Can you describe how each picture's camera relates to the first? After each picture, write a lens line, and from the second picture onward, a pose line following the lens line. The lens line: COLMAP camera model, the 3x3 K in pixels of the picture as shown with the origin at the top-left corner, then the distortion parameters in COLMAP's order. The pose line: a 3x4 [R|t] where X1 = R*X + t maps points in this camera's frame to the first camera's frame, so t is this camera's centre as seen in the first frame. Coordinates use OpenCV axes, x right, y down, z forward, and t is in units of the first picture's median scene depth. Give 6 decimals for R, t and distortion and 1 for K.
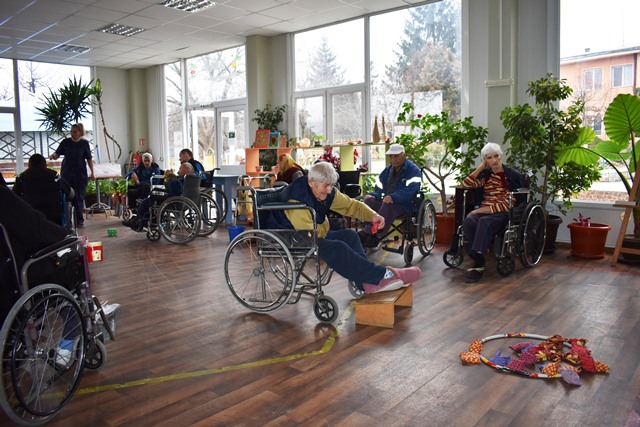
lens RADIAL K [[498.2, 0, 323.6], [0, 498.2, 215.1], [0, 0, 1]] dist [-0.096124, 0.016932]
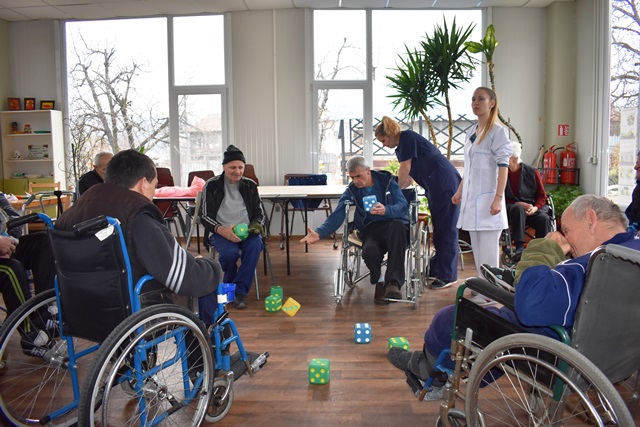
lens RADIAL K [[498.2, 0, 324.5], [0, 498.2, 211.4], [0, 0, 1]] dist [-0.096124, 0.016932]
pose [[0.638611, 0.090845, -0.764149, -0.125451], [-0.090098, 0.995004, 0.042994, -0.063512], [0.764237, 0.041392, 0.643606, 0.502986]]
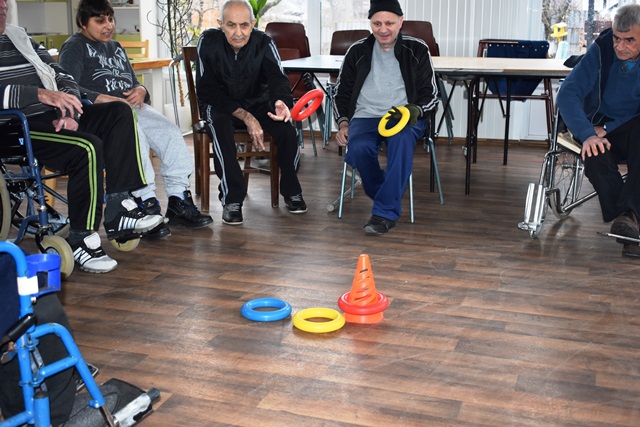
lens RADIAL K [[819.6, 0, 326.0], [0, 819.6, 212.2], [0, 0, 1]] dist [-0.039359, 0.000000]
pose [[0.384693, 0.231604, -0.893516, -0.079282], [-0.122633, 0.972252, 0.199214, -0.058918], [0.914862, 0.032938, 0.402421, 0.500437]]
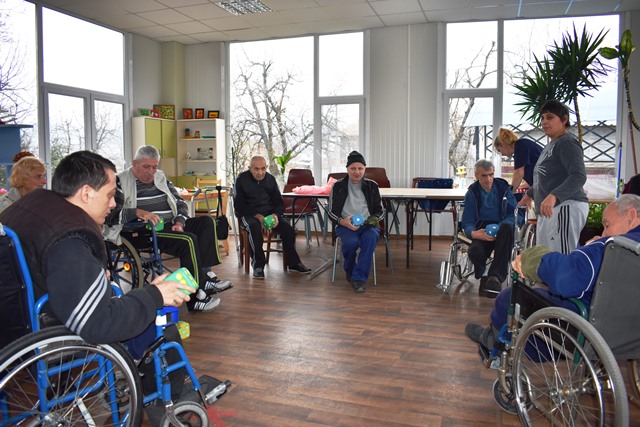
lens RADIAL K [[498.2, 0, 324.0], [0, 498.2, 213.3], [0, 0, 1]] dist [-0.096124, 0.016932]
pose [[0.384310, 0.108402, -0.916818, -0.060567], [-0.115094, 0.990961, 0.068923, -0.062990], [0.916002, 0.079032, 0.393313, 0.492351]]
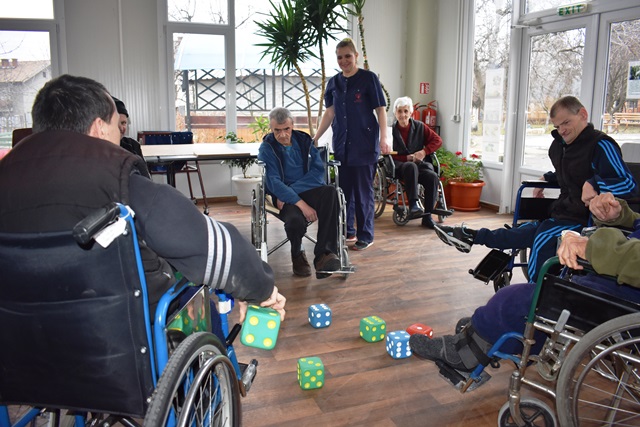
lens RADIAL K [[498.2, 0, 322.8], [0, 498.2, 212.8], [0, 0, 1]] dist [-0.096124, 0.016932]
pose [[0.881134, 0.114193, -0.458871, -0.223114], [-0.077442, 0.992149, 0.098195, -0.058552], [0.466481, -0.050987, 0.883060, 0.488989]]
